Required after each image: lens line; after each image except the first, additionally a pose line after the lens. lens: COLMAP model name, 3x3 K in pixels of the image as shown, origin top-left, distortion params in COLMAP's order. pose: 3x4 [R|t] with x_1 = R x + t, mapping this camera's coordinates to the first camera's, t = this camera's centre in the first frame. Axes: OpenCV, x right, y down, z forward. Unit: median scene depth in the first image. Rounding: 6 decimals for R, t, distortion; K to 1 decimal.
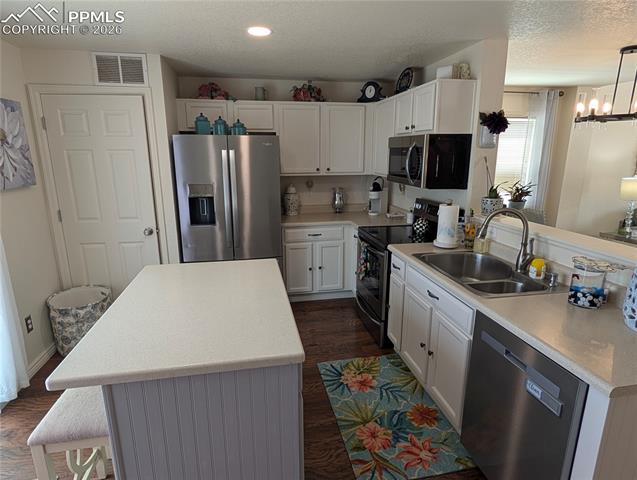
lens RADIAL K [[370.0, 0, 320.4], [0, 370.0, 242.4], [0, 0, 1]] dist [-0.000758, 0.000469]
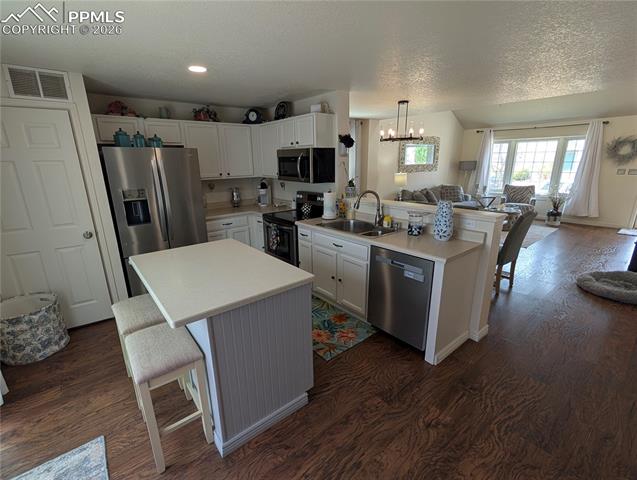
lens RADIAL K [[292.3, 0, 317.6], [0, 292.3, 242.3], [0, 0, 1]] dist [-0.000754, 0.000146]
pose [[0.881484, -0.139891, 0.451018, -0.256283], [0.125978, 0.990162, 0.060900, 0.025746], [-0.455100, 0.003136, 0.890435, -0.092660]]
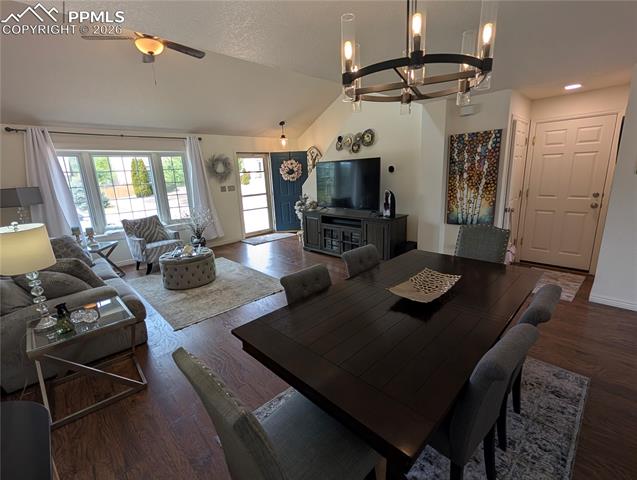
lens RADIAL K [[281.7, 0, 318.5], [0, 281.7, 240.0], [0, 0, 1]] dist [-0.001312, -0.000167]
pose [[-0.542948, -0.164327, 0.823532, 0.506117], [0.249674, 0.904734, 0.345138, -0.261516], [-0.801792, 0.393006, -0.450195, 1.235946]]
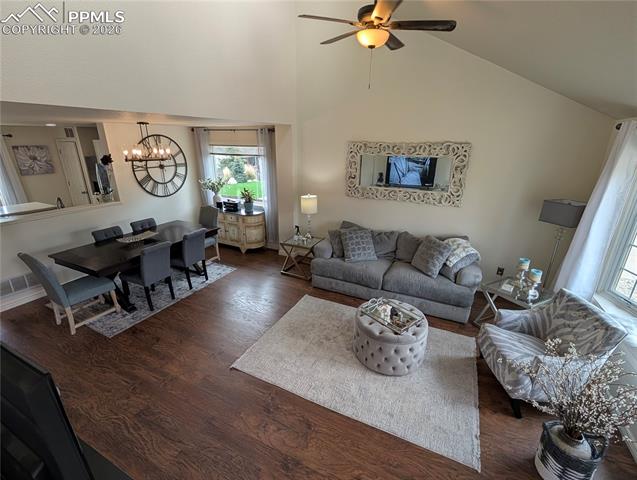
lens RADIAL K [[292.3, 0, 317.6], [0, 292.3, 242.3], [0, 0, 1]] dist [-0.000754, 0.000146]
pose [[0.794410, 0.210089, -0.569891, 2.170938], [-0.154814, 0.977322, 0.144482, -0.245048], [0.587321, -0.026551, 0.808919, 0.271566]]
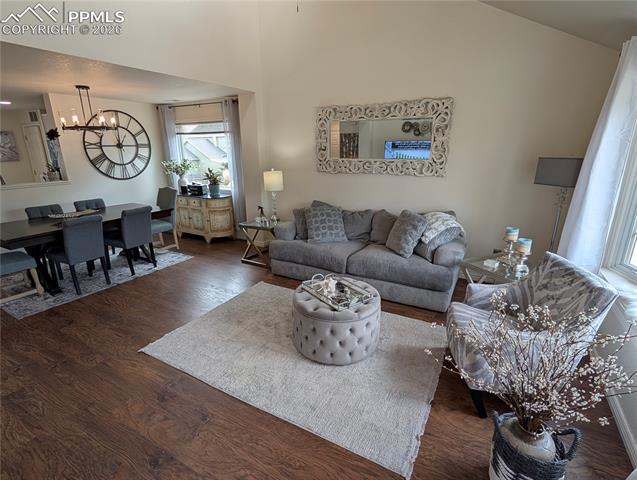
lens RADIAL K [[322.3, 0, 315.7], [0, 322.3, 241.5], [0, 0, 1]] dist [-0.000859, 0.000385]
pose [[0.756894, 0.182364, -0.627578, 2.332165], [-0.149938, 0.983121, 0.104846, -0.126137], [0.636105, 0.014740, 0.771461, 0.480873]]
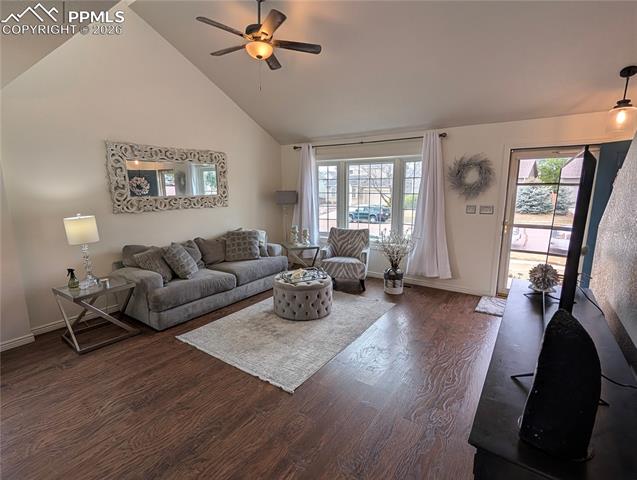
lens RADIAL K [[309.1, 0, 319.5], [0, 309.1, 242.5], [0, 0, 1]] dist [0.001461, -0.000219]
pose [[0.720984, -0.127791, 0.681067, 1.109603], [0.168740, 0.985640, 0.006309, -0.047213], [-0.672093, 0.110374, 0.732194, 0.203984]]
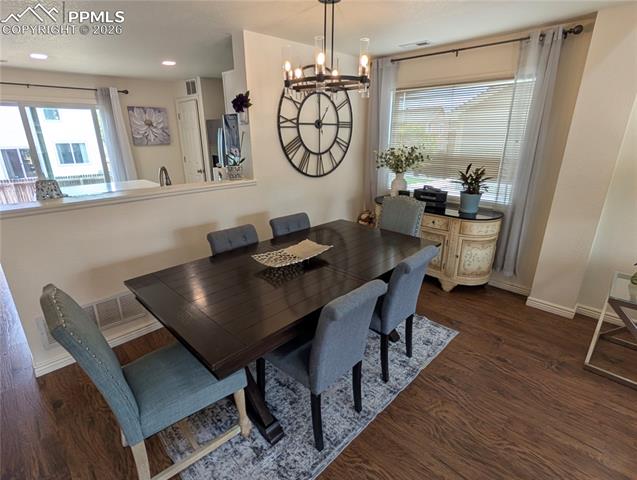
lens RADIAL K [[322.3, 0, 315.7], [0, 322.3, 241.5], [0, 0, 1]] dist [-0.000859, 0.000385]
pose [[0.557183, 0.267974, -0.785963, 1.328427], [-0.196761, 0.962149, 0.188557, -0.112852], [0.806742, 0.049586, 0.588820, 0.505293]]
